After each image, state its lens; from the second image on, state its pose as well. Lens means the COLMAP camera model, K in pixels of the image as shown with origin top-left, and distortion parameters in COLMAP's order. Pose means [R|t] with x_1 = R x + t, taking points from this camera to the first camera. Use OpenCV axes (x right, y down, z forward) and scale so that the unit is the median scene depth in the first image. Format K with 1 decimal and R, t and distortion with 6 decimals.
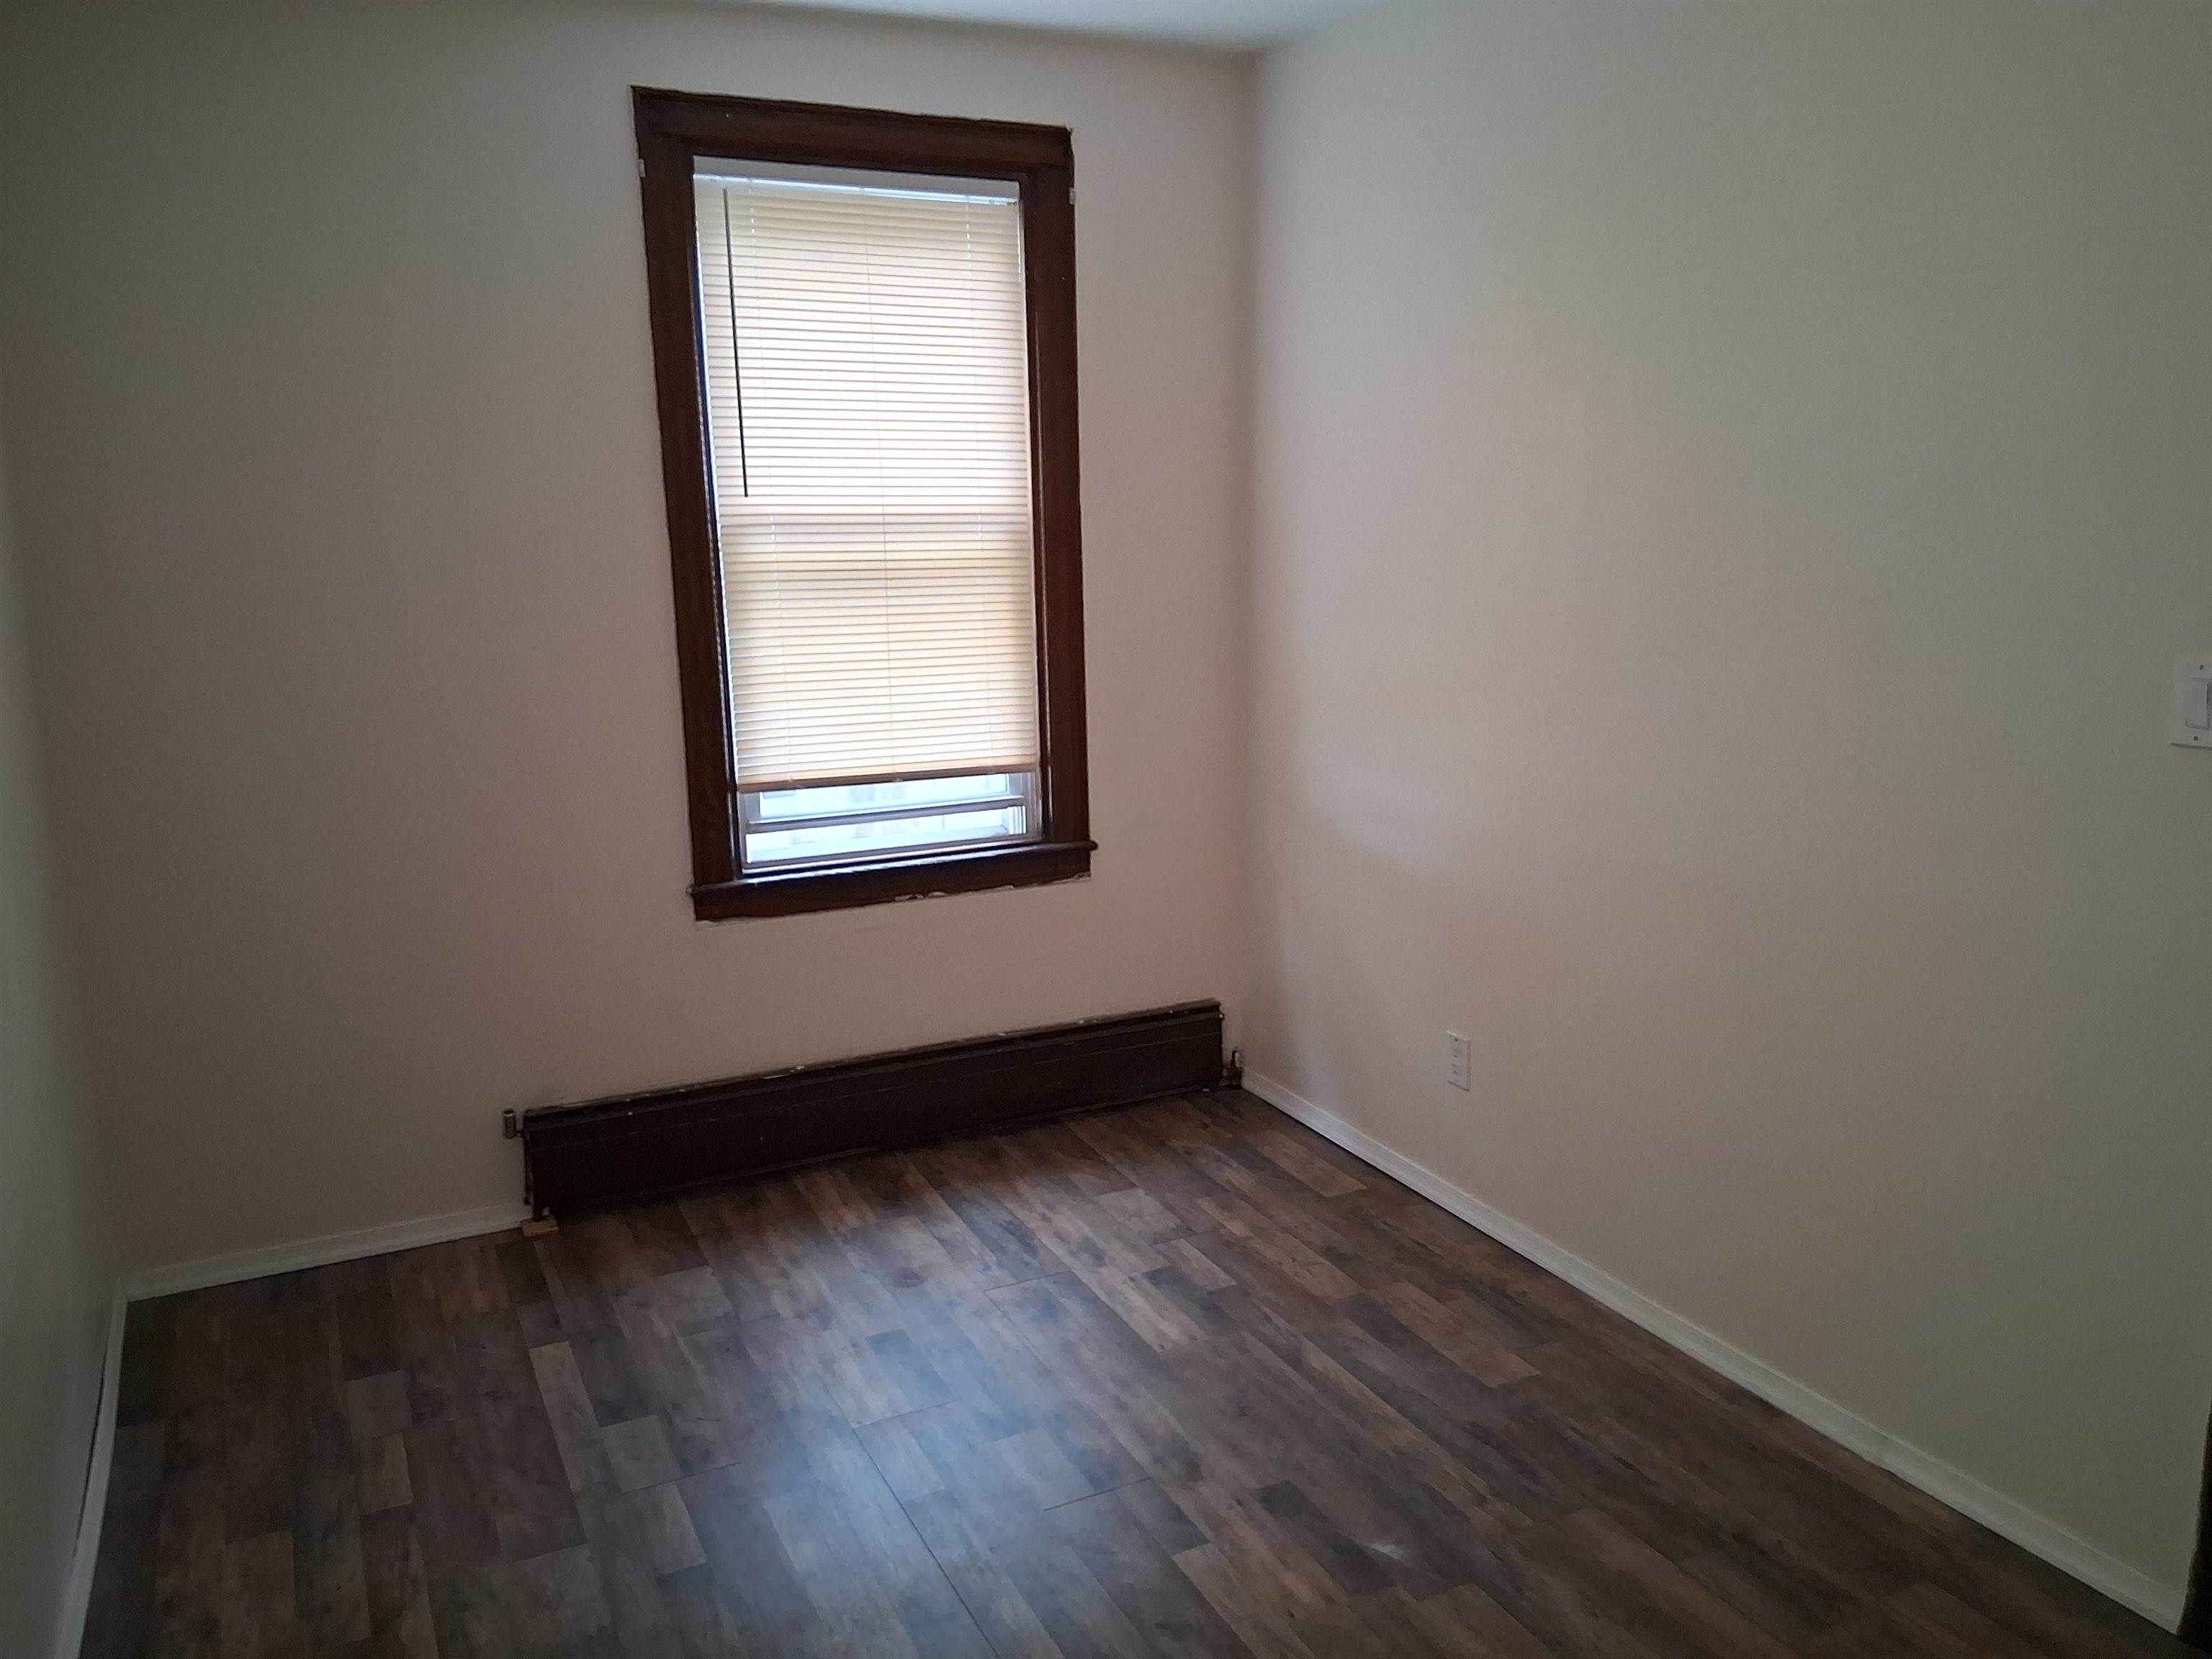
lens RADIAL K [[1674.3, 0, 1102.5], [0, 1674.3, 837.5], [0, 0, 1]] dist [0.123277, -0.222043]
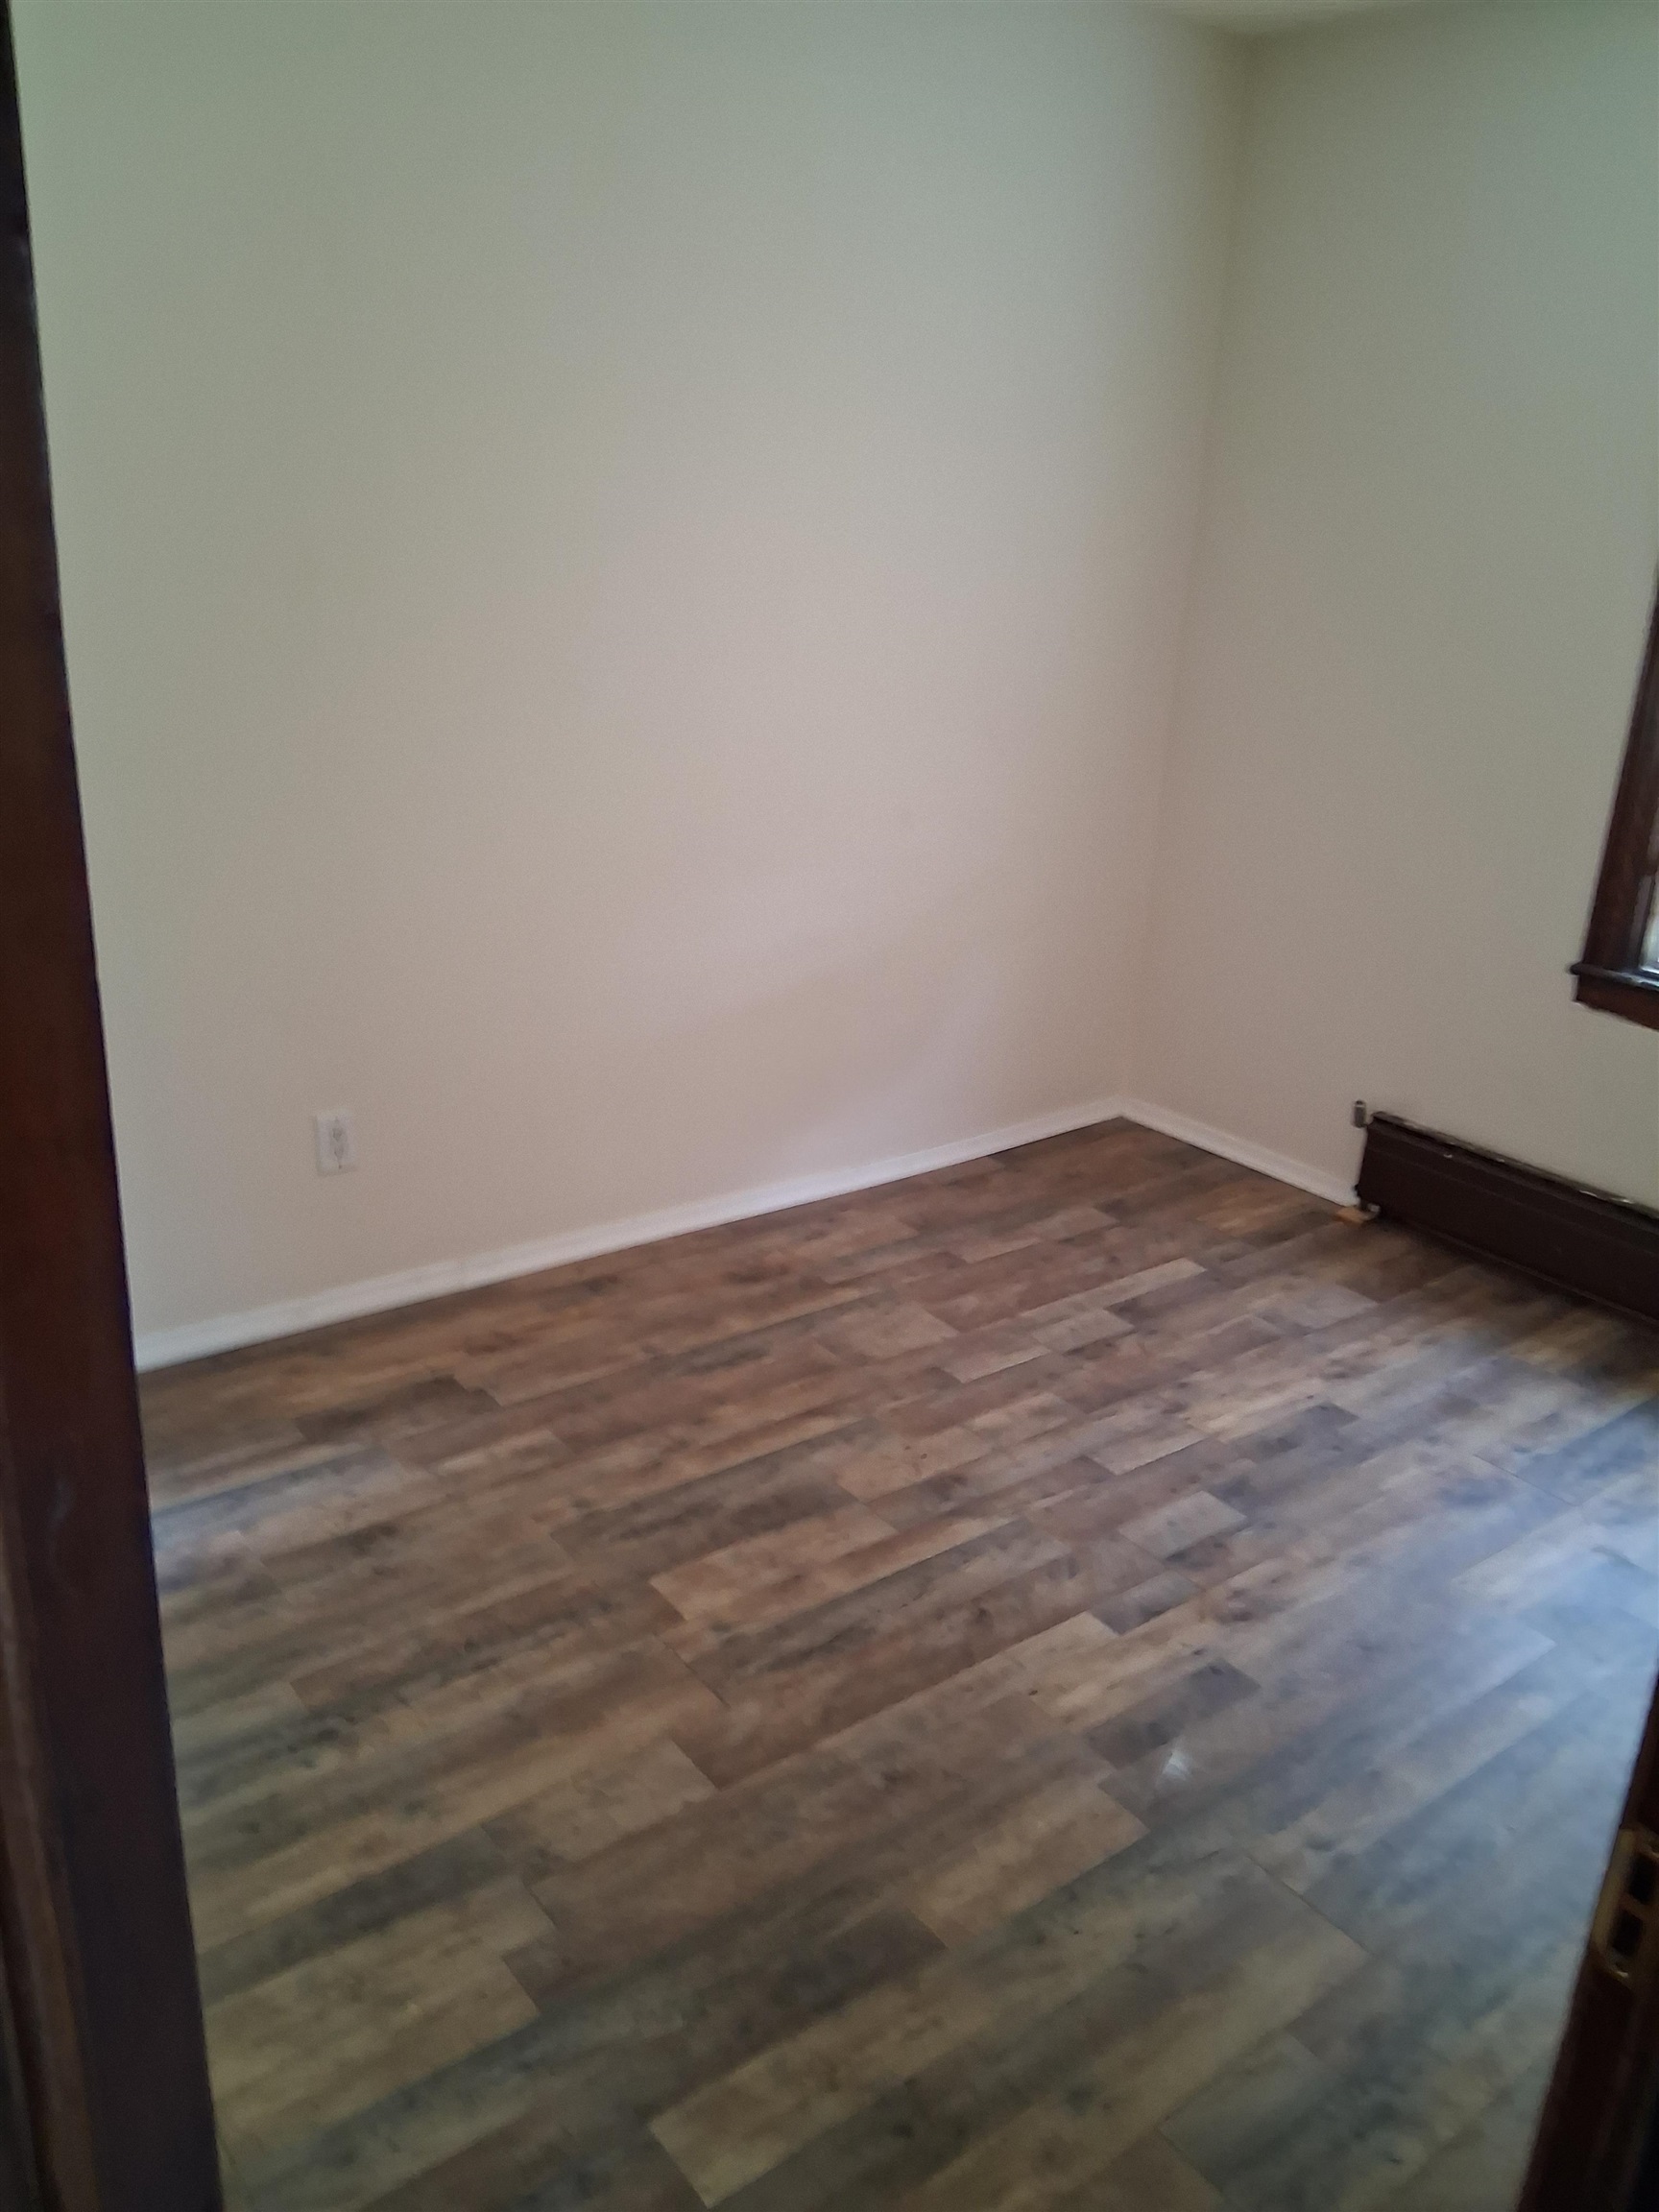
lens RADIAL K [[1674.3, 0, 829.5], [0, 1674.3, 1106.0], [0, 0, 1]] dist [0.123277, -0.222043]
pose [[0.191047, 0.355443, -0.914965, 0.640570], [-0.241199, 0.920554, 0.307252, -0.098638], [0.951485, 0.161989, 0.261601, 0.419509]]
